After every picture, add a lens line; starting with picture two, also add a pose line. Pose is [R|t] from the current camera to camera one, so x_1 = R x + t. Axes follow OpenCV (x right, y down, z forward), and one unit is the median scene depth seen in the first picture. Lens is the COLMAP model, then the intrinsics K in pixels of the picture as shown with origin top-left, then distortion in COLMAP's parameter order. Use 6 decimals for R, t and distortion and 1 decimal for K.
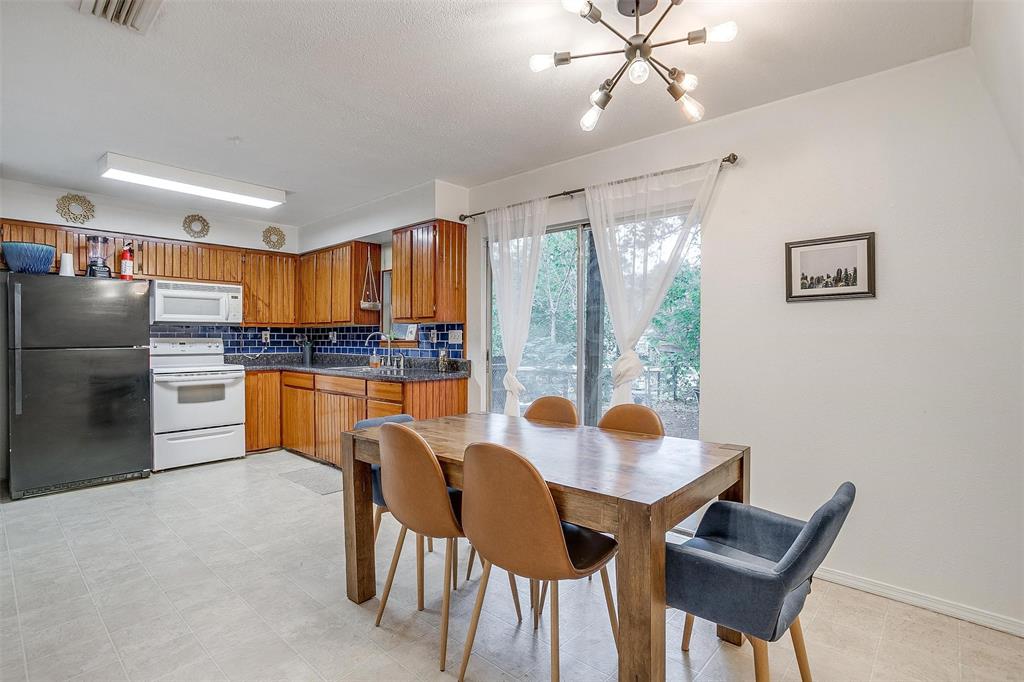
lens RADIAL K [[508.8, 0, 512.0], [0, 508.8, 341.0], [0, 0, 1]] dist [-0.000047, 0.000647]
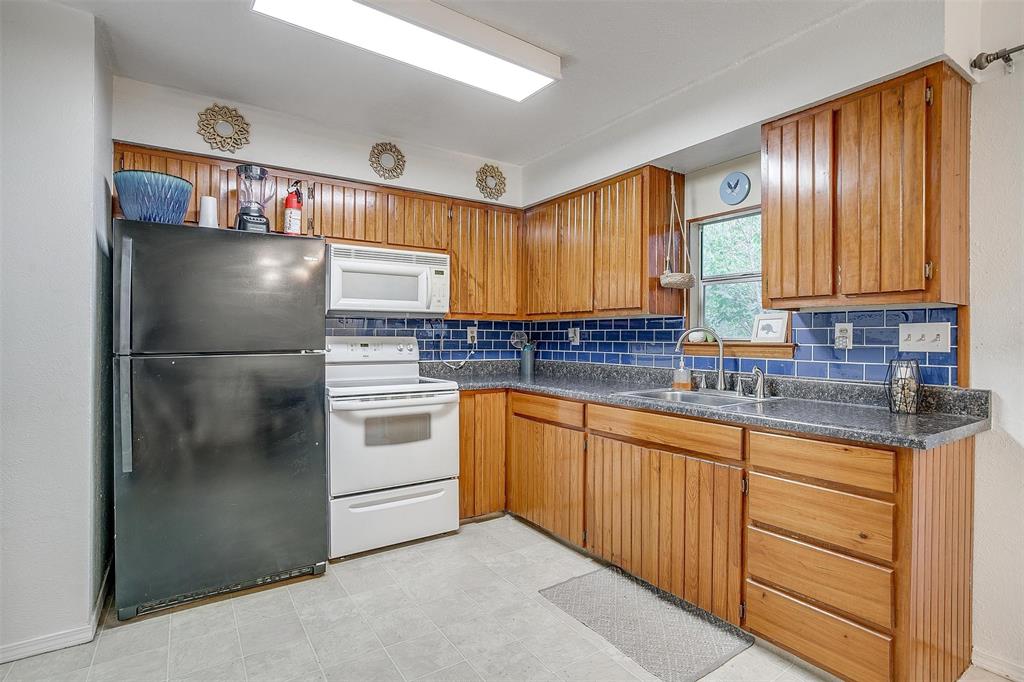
lens RADIAL K [[487.2, 0, 512.0], [0, 487.2, 341.0], [0, 0, 1]] dist [-0.042918, 0.000224]
pose [[0.977789, 0.006916, -0.209478, -0.337385], [-0.006692, 0.999976, 0.001779, -0.002485], [0.209486, -0.000338, 0.977812, 0.438588]]
